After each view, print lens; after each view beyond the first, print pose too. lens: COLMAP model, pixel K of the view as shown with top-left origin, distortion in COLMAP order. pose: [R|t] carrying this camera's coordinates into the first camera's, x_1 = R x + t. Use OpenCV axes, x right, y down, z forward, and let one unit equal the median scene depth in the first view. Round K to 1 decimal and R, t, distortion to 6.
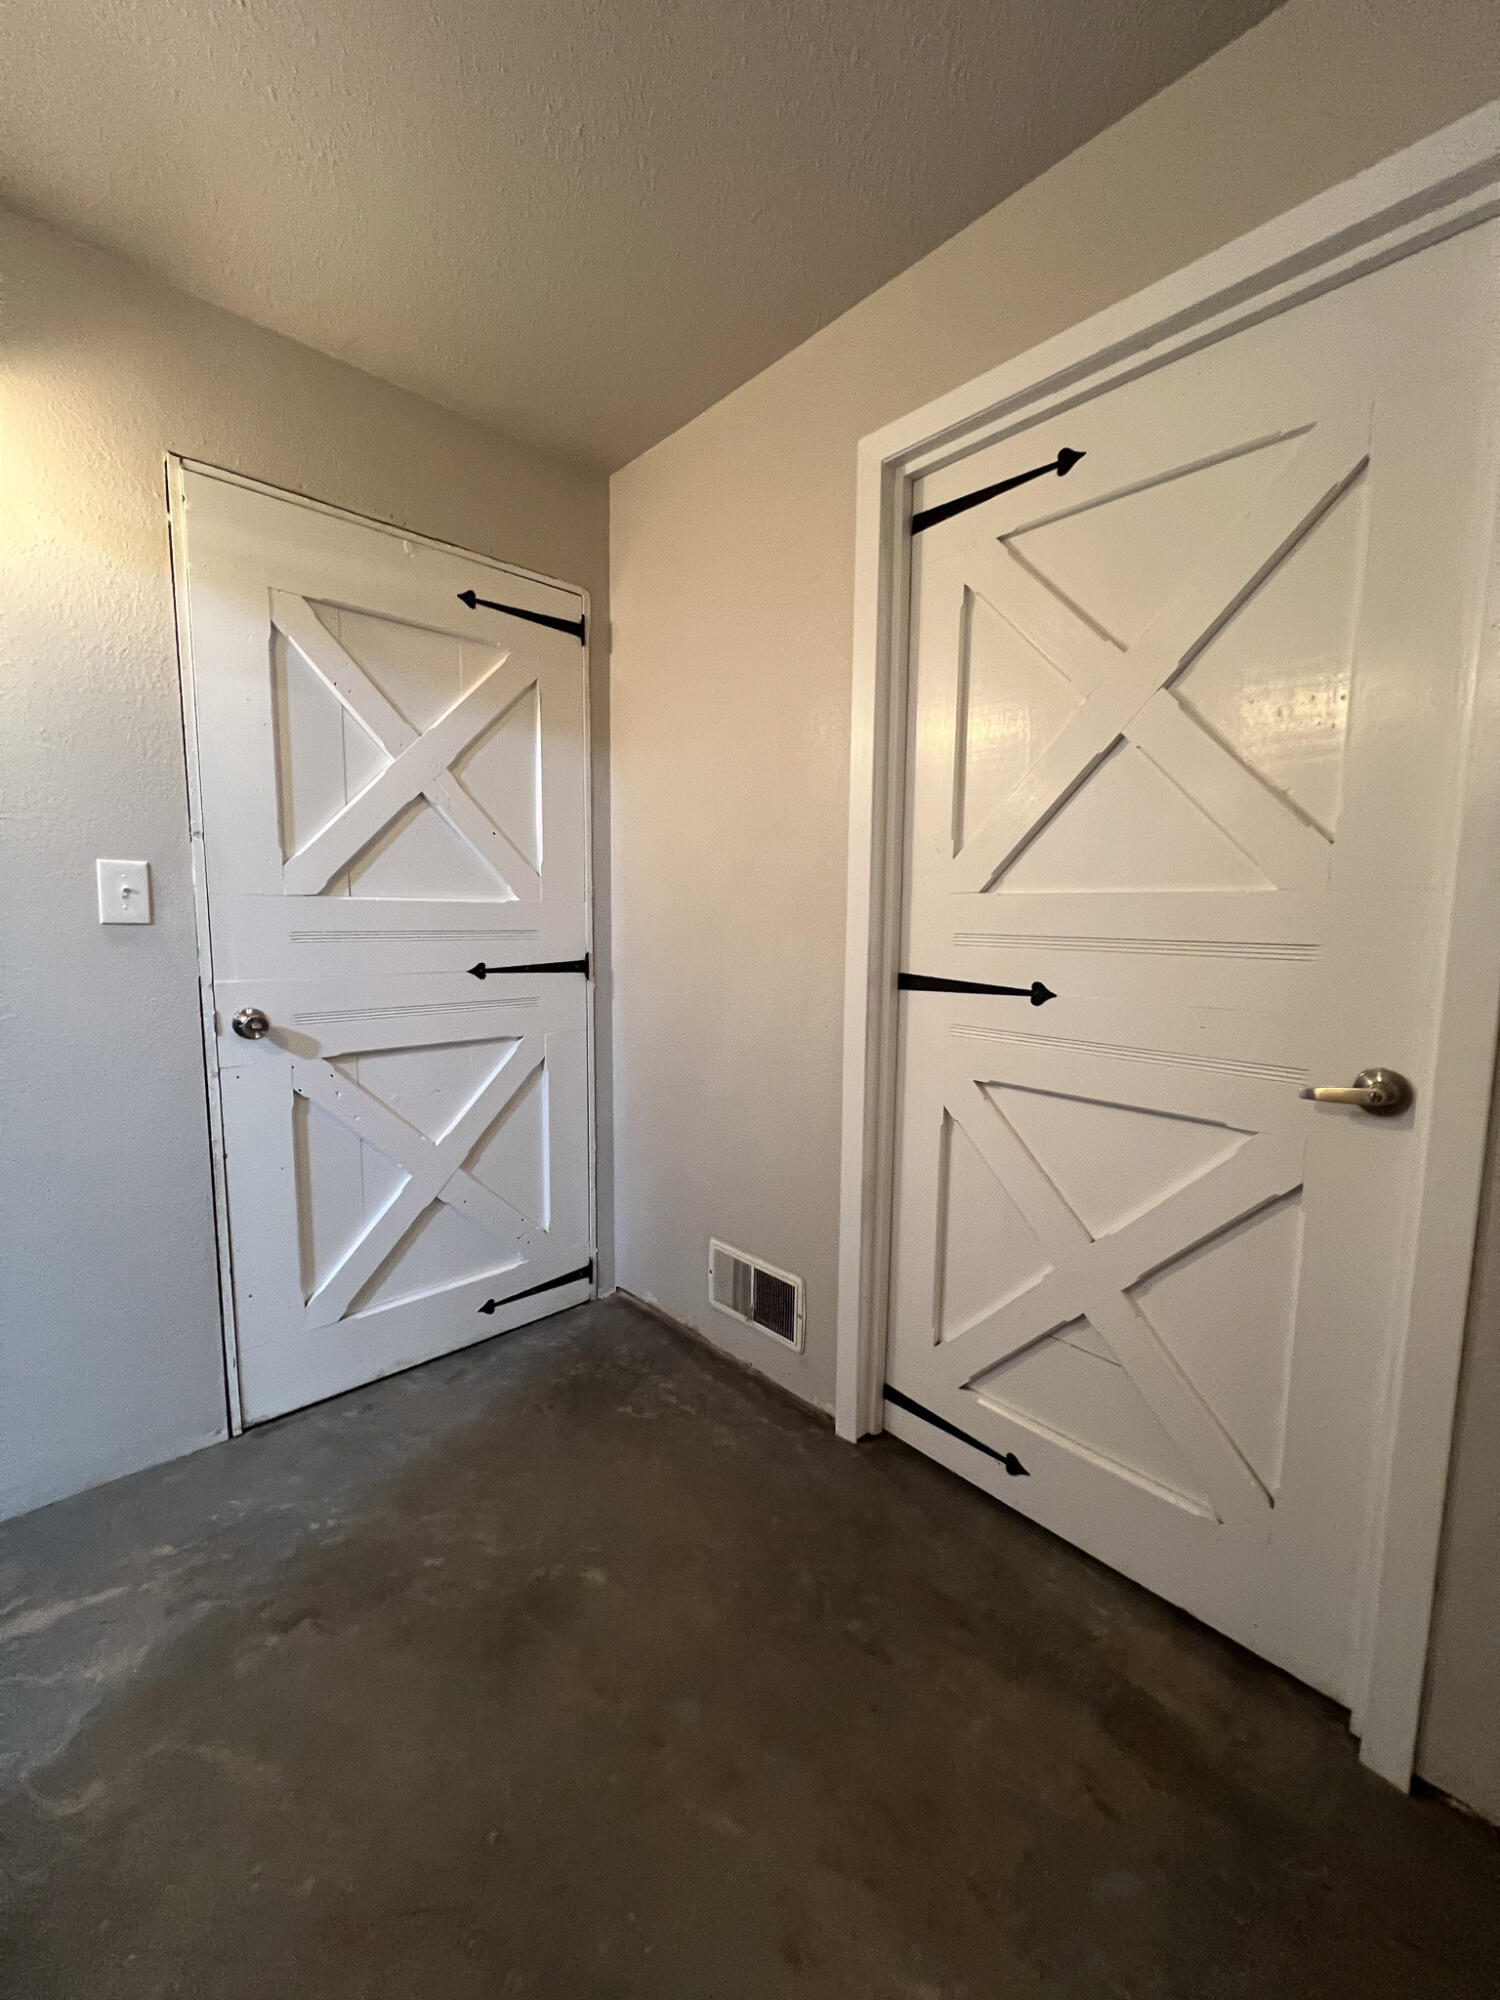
lens RADIAL K [[797.0, 0, 754.1], [0, 797.0, 993.2], [0, 0, 1]] dist [-0.000554, 0.000091]
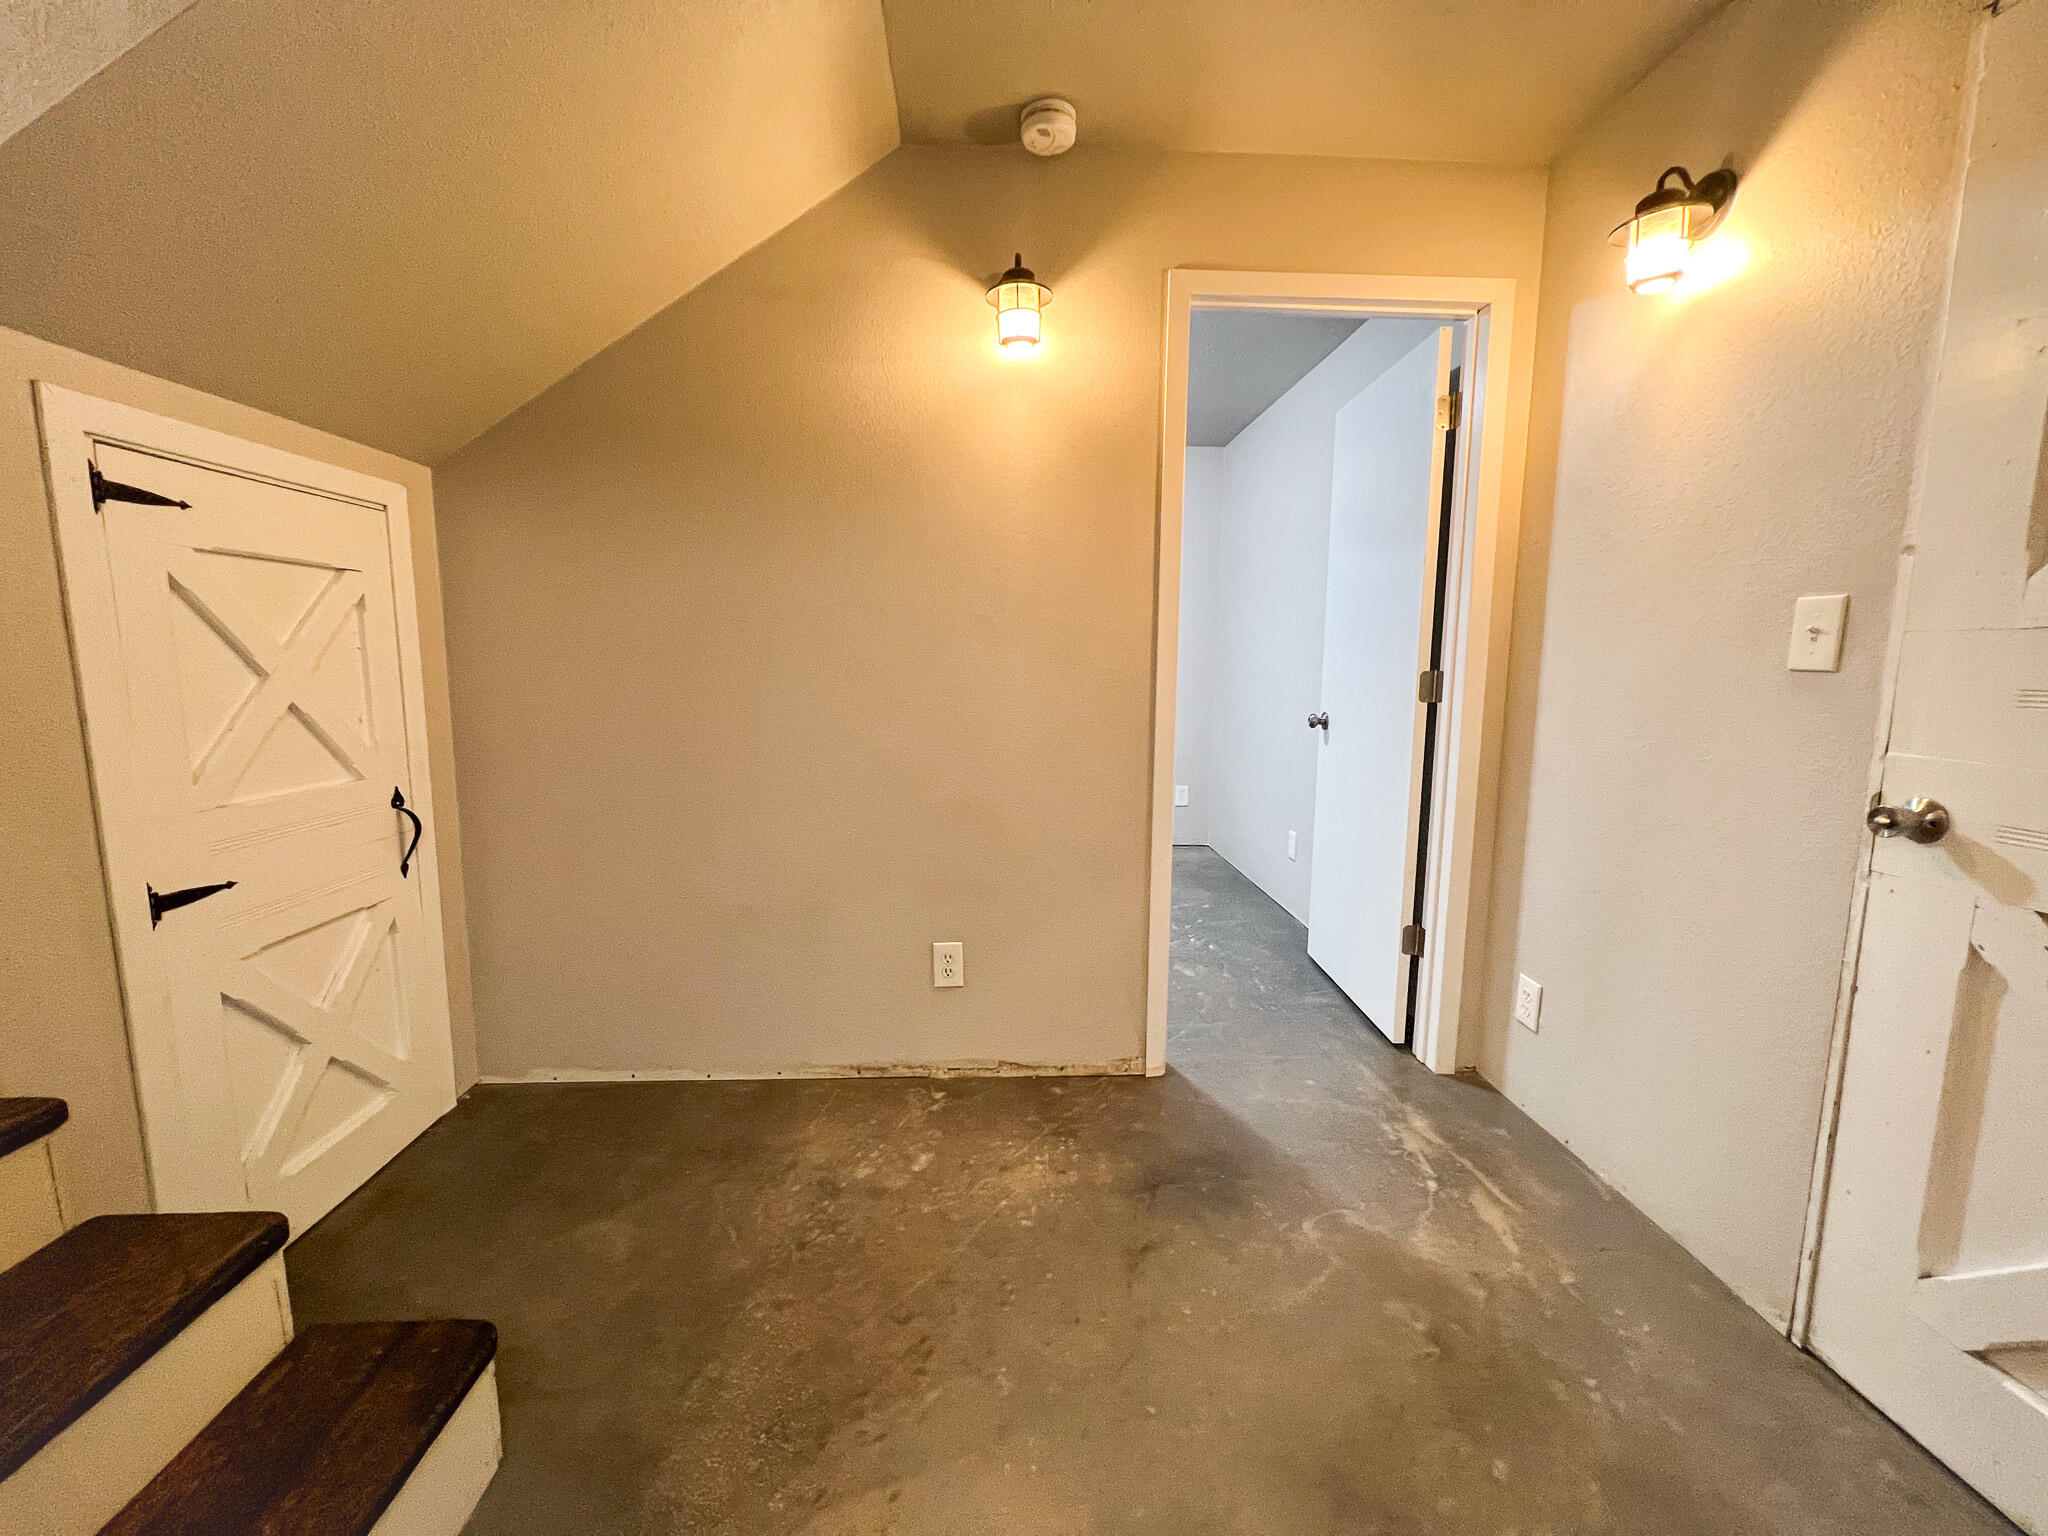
lens RADIAL K [[813.0, 0, 1021.8], [0, 813.0, 761.7], [0, 0, 1]] dist [-0.001688, 0.000077]
pose [[-0.643608, 0.082854, -0.760857, 0.385942], [-0.095023, 0.977781, 0.186856, -0.067830], [0.759433, 0.192561, -0.621435, 0.841577]]
